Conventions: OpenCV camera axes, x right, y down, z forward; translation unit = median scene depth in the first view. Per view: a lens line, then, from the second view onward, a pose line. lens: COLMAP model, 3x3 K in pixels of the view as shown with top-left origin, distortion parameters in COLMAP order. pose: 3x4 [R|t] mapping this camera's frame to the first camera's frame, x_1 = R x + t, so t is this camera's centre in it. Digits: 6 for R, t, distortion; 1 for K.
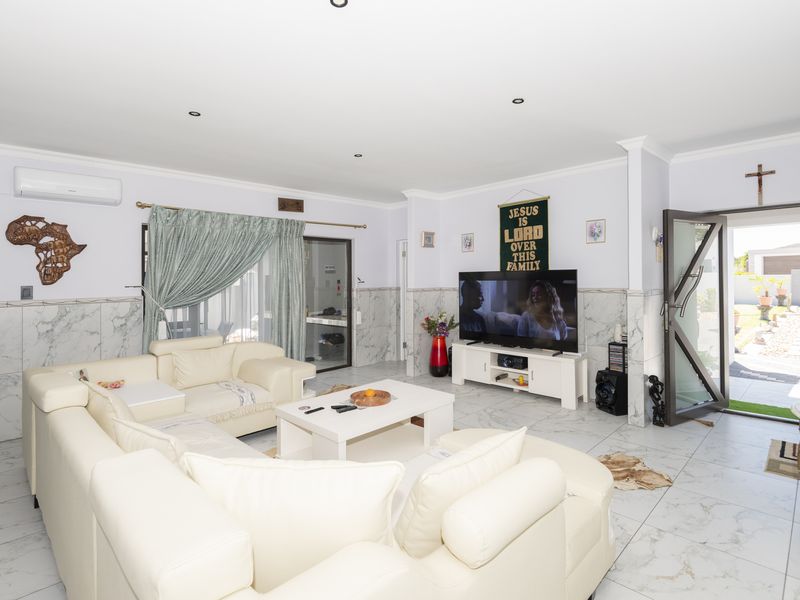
lens RADIAL K [[418.3, 0, 407.0], [0, 418.3, 288.1], [0, 0, 1]] dist [0.028889, -0.019354]
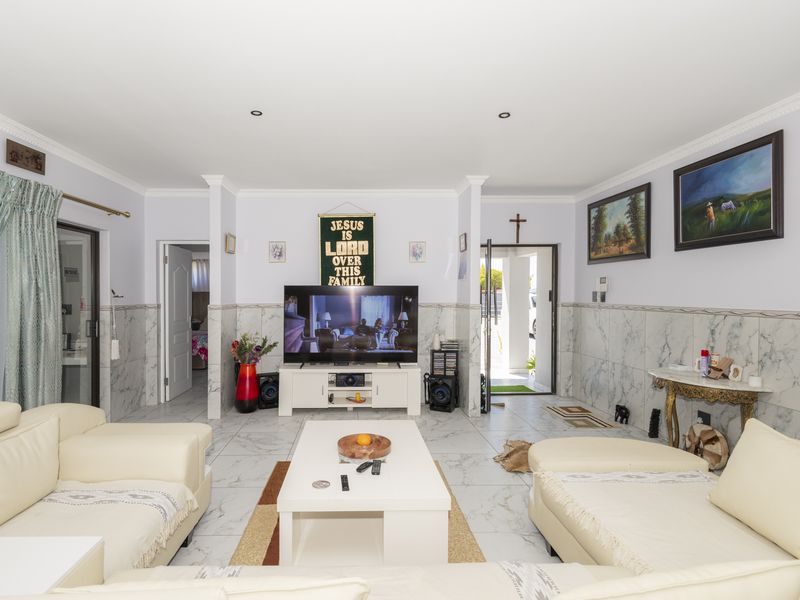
lens RADIAL K [[418.0, 0, 365.3], [0, 418.0, 311.4], [0, 0, 1]] dist [0.042022, -0.000247]
pose [[0.698305, -0.018540, 0.715560, -0.391241], [0.009111, 0.999814, 0.017014, 0.001661], [-0.715742, -0.005361, 0.698344, 0.288556]]
